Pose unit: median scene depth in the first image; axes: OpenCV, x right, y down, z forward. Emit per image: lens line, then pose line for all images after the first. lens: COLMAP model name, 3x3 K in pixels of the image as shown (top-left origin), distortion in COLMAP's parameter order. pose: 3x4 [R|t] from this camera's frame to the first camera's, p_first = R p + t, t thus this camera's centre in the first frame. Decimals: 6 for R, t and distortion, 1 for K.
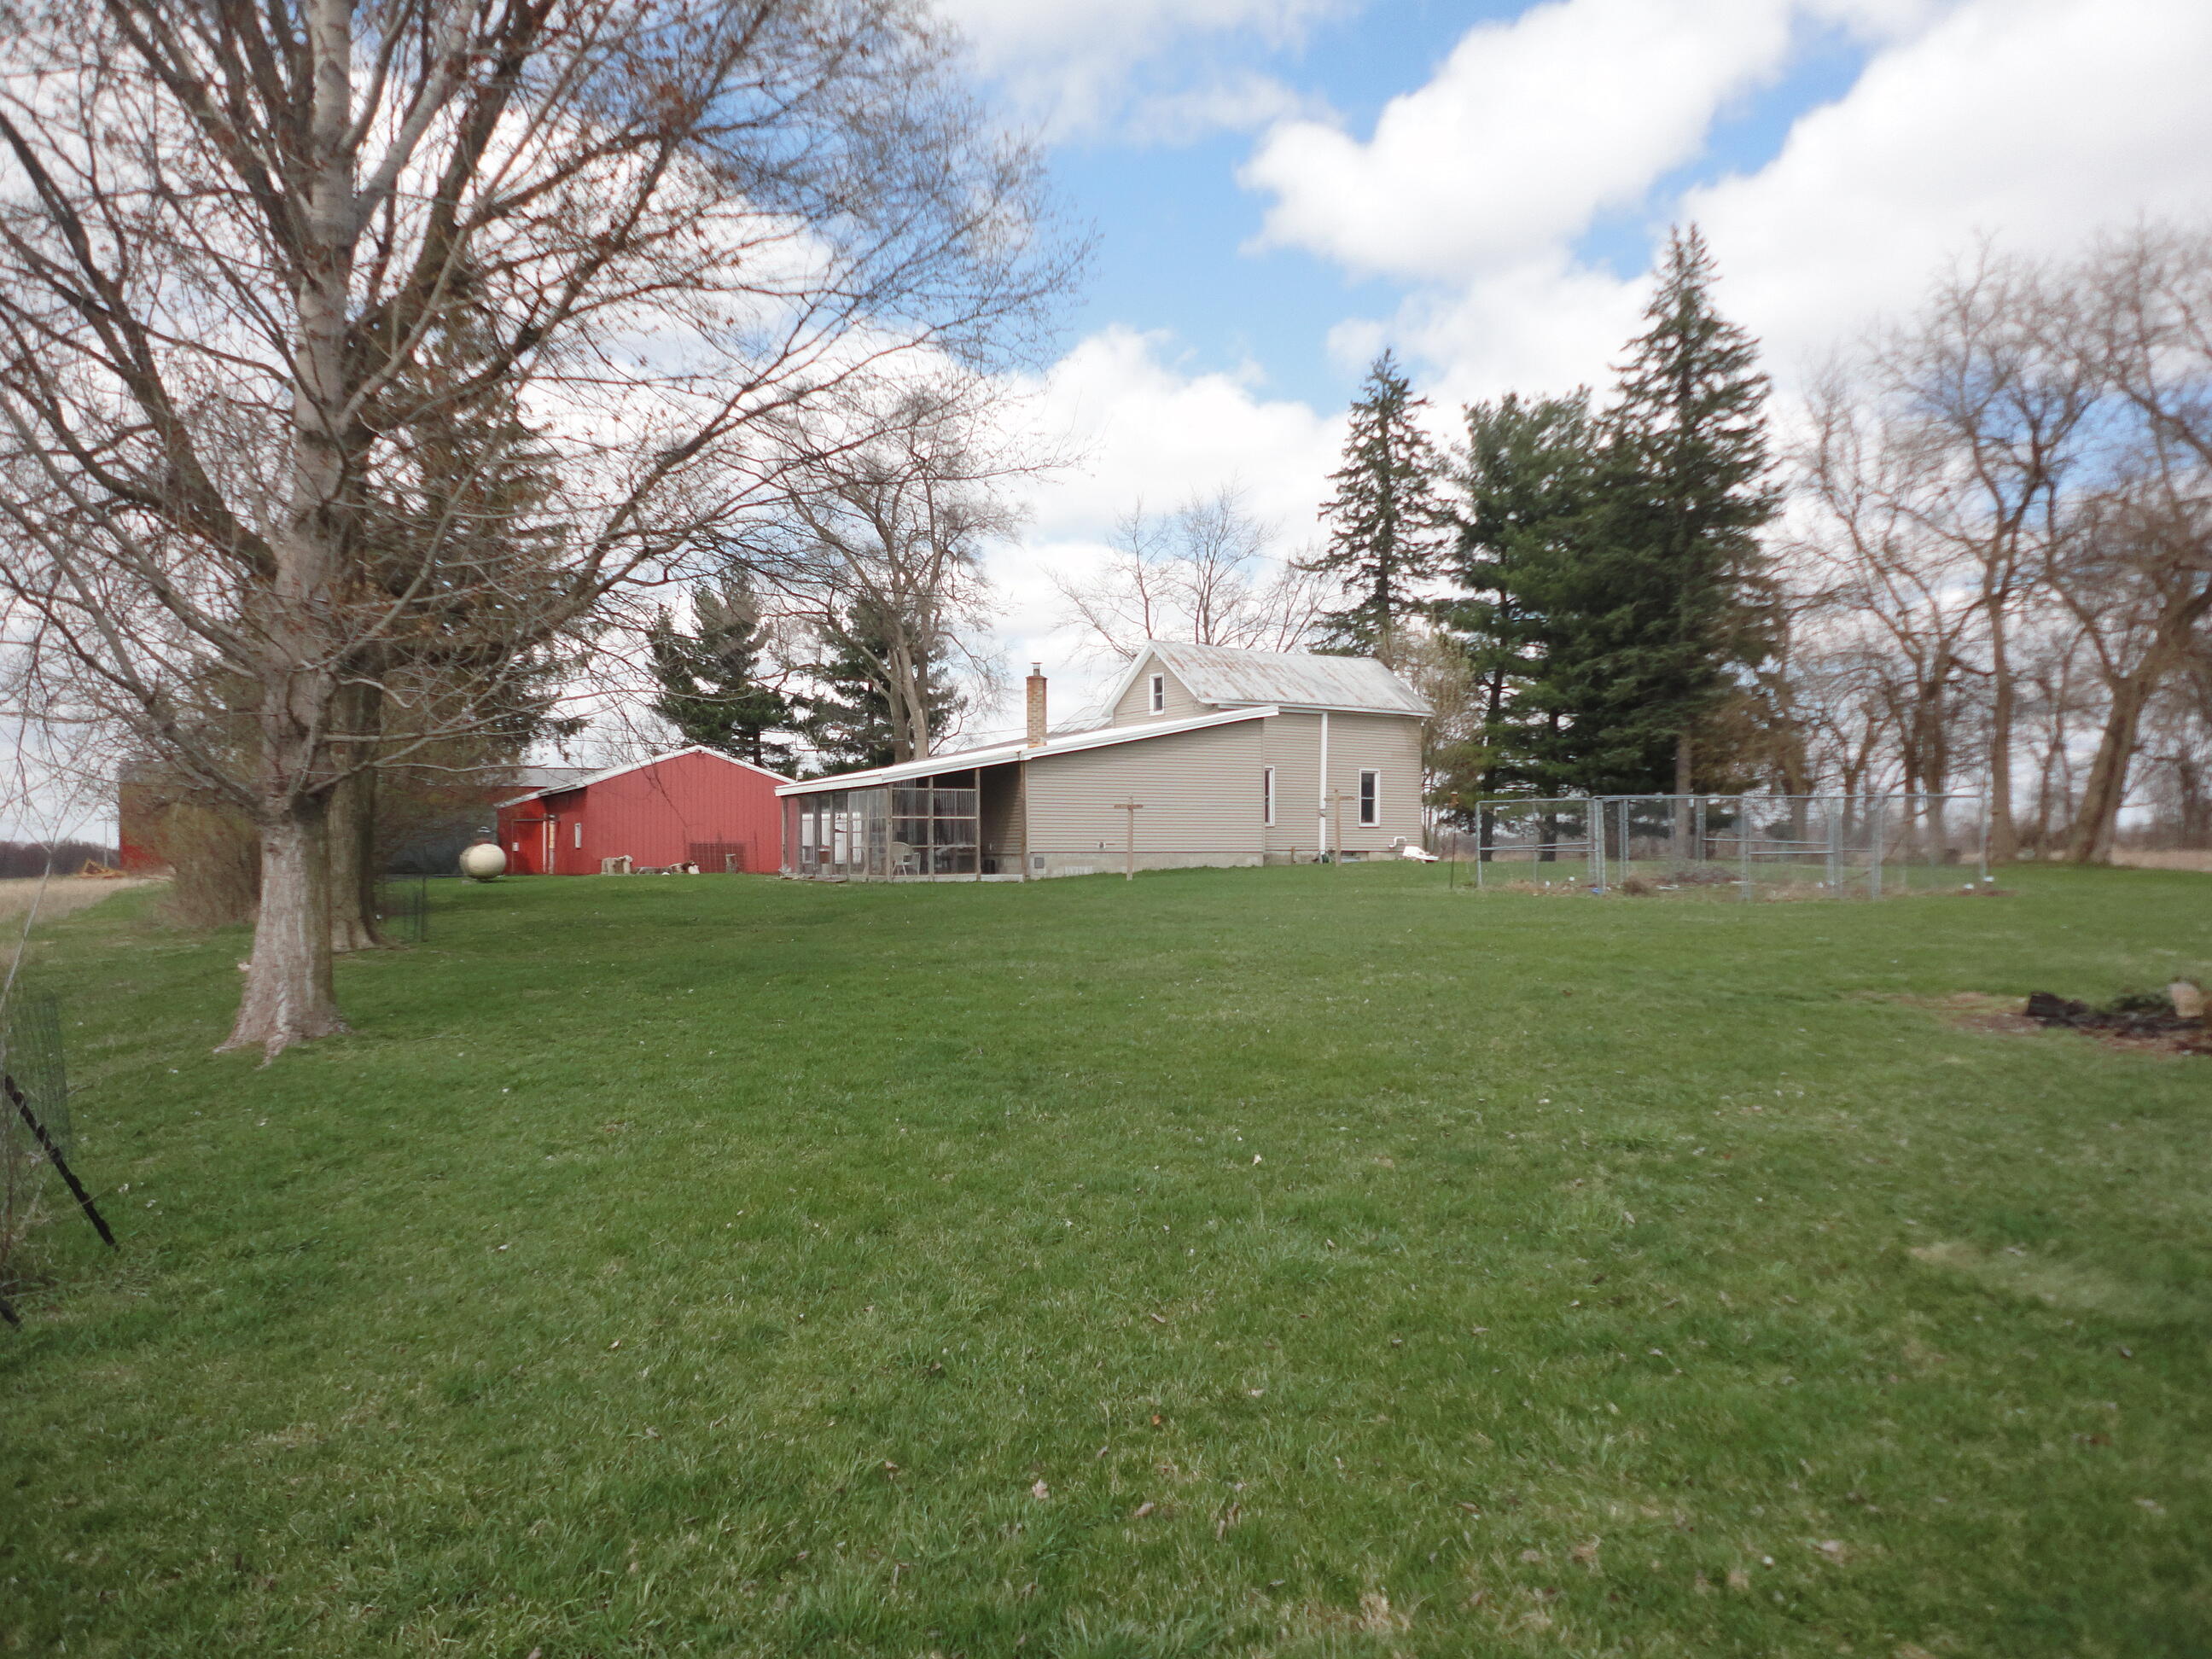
lens RADIAL K [[1595.1, 0, 1106.0], [0, 1595.1, 829.5], [0, 0, 1]] dist [-0.041125, 0.004768]
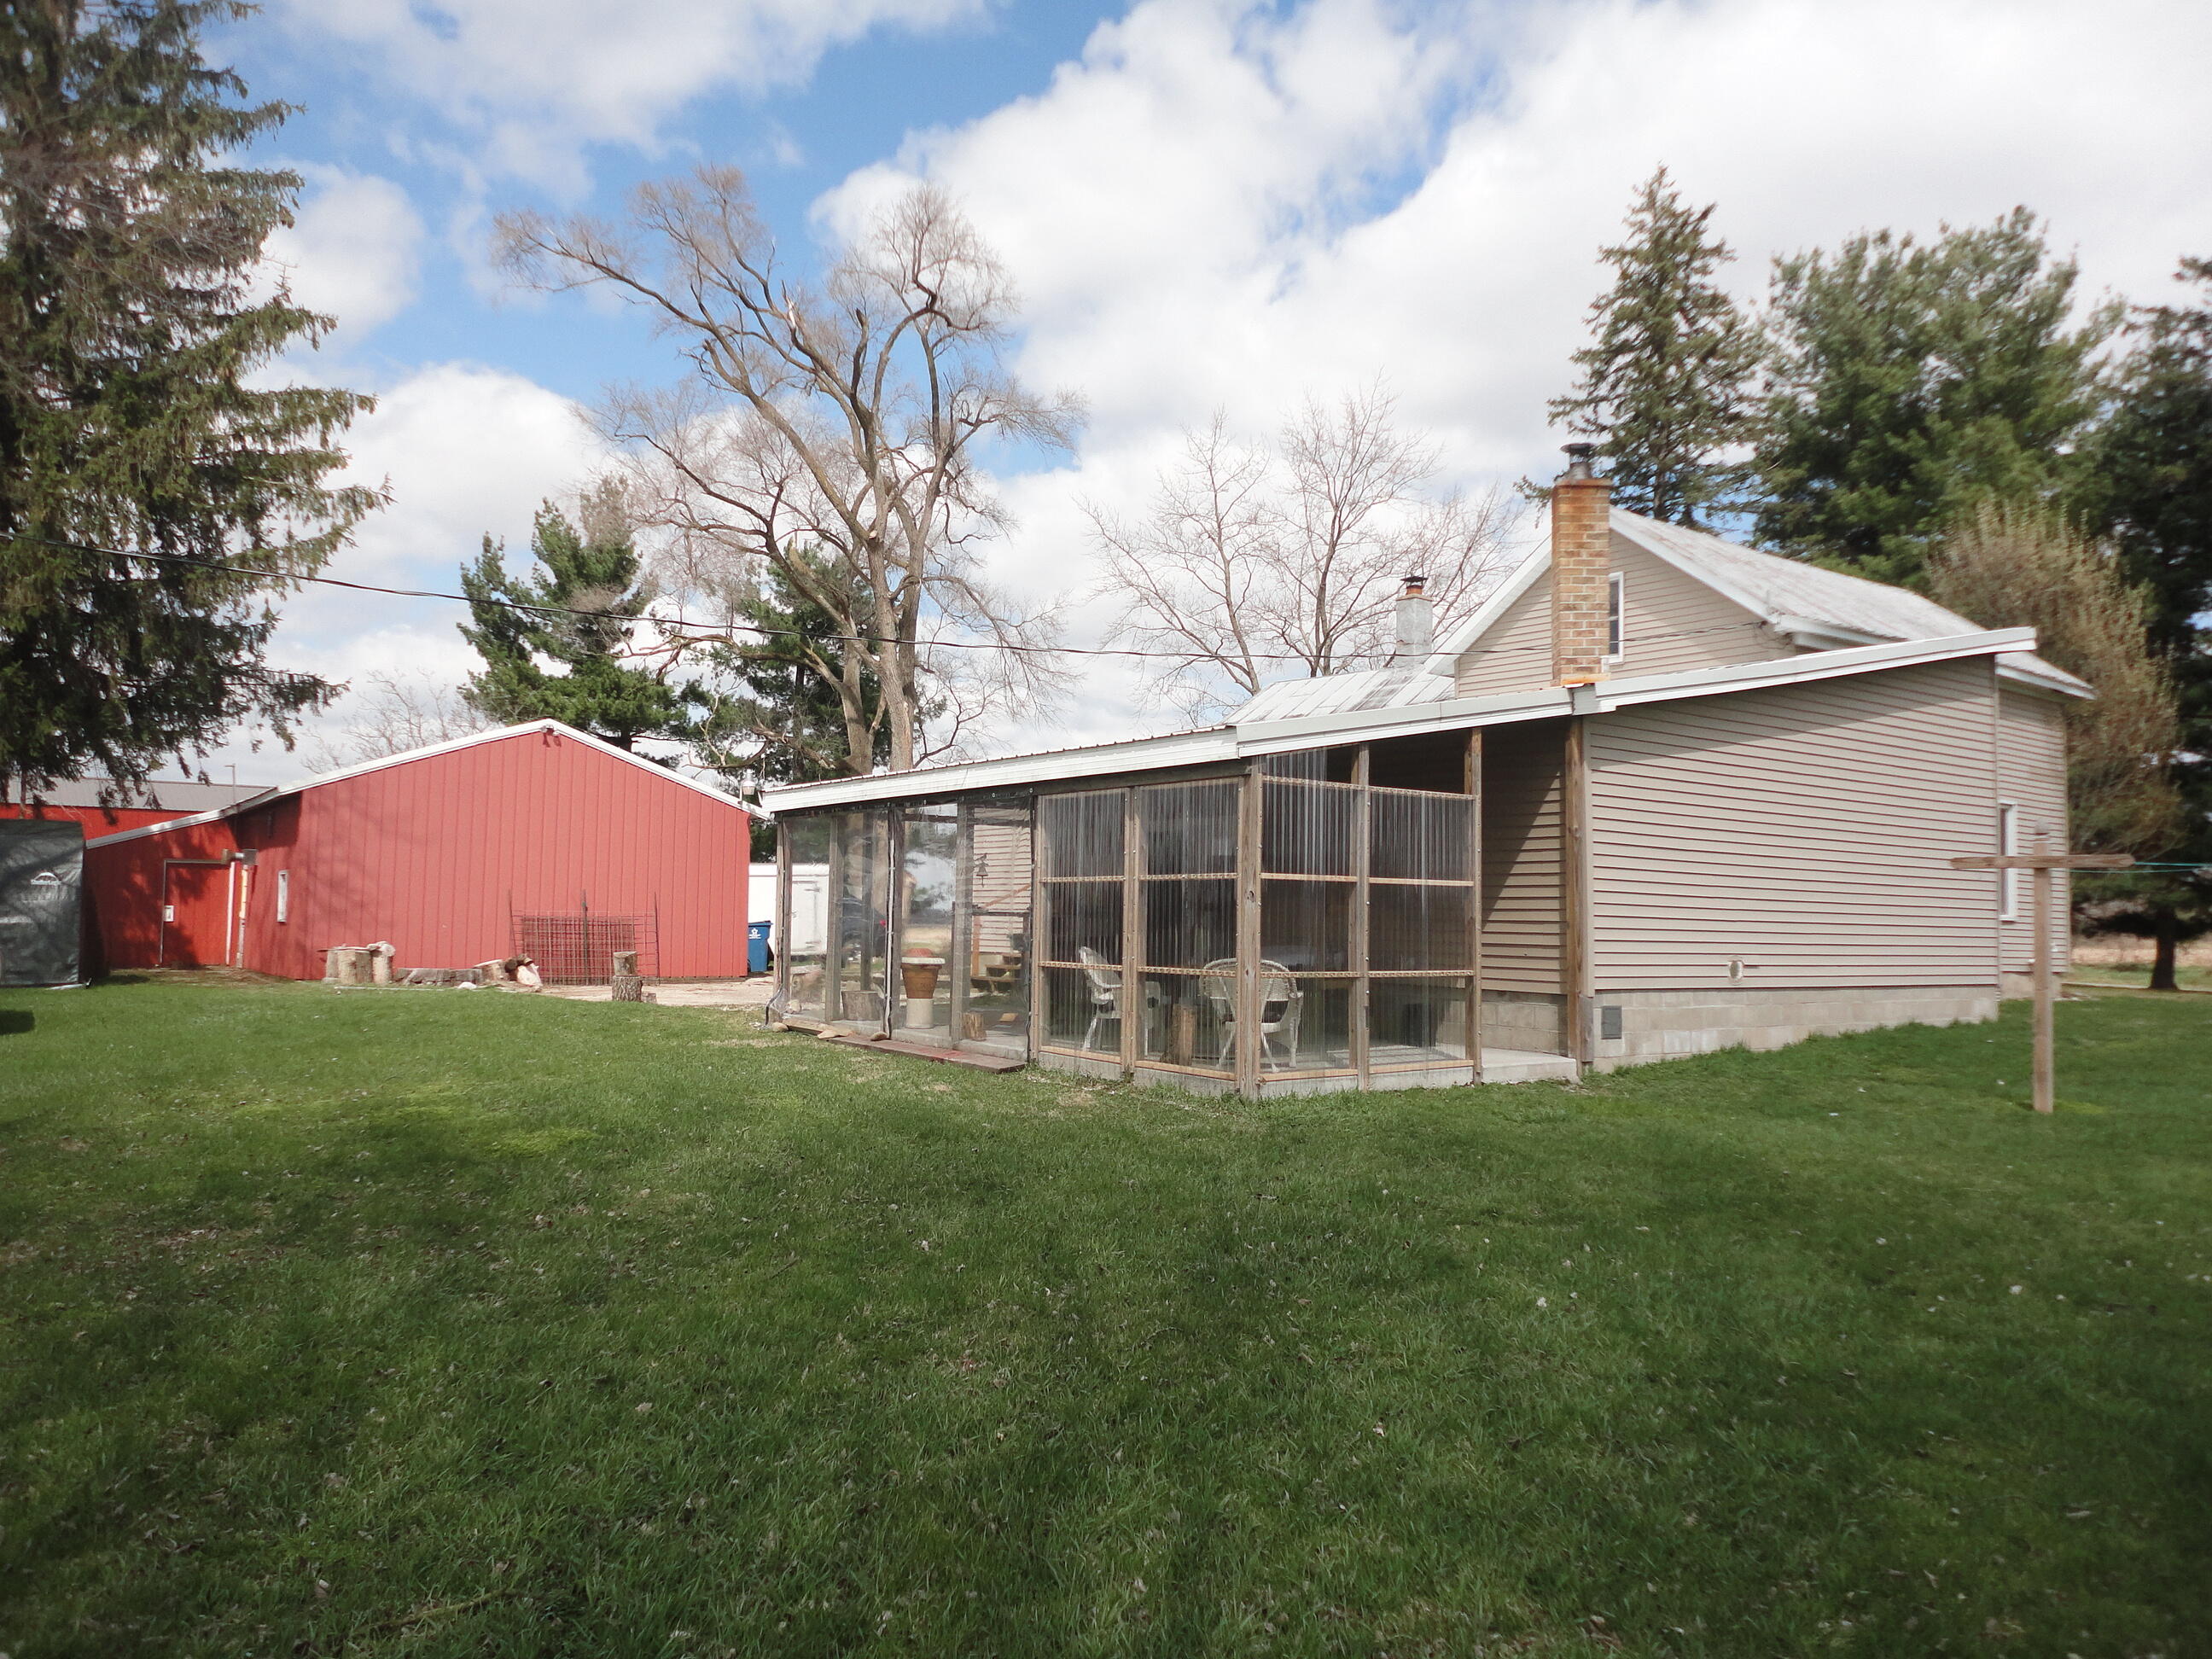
lens RADIAL K [[1595.1, 0, 1106.0], [0, 1595.1, 829.5], [0, 0, 1]] dist [-0.041125, 0.004768]
pose [[0.994577, 0.026180, 0.100652, -0.111134], [-0.022256, 0.998955, -0.039913, -0.002410], [-0.101591, 0.037457, 0.994121, 0.415055]]
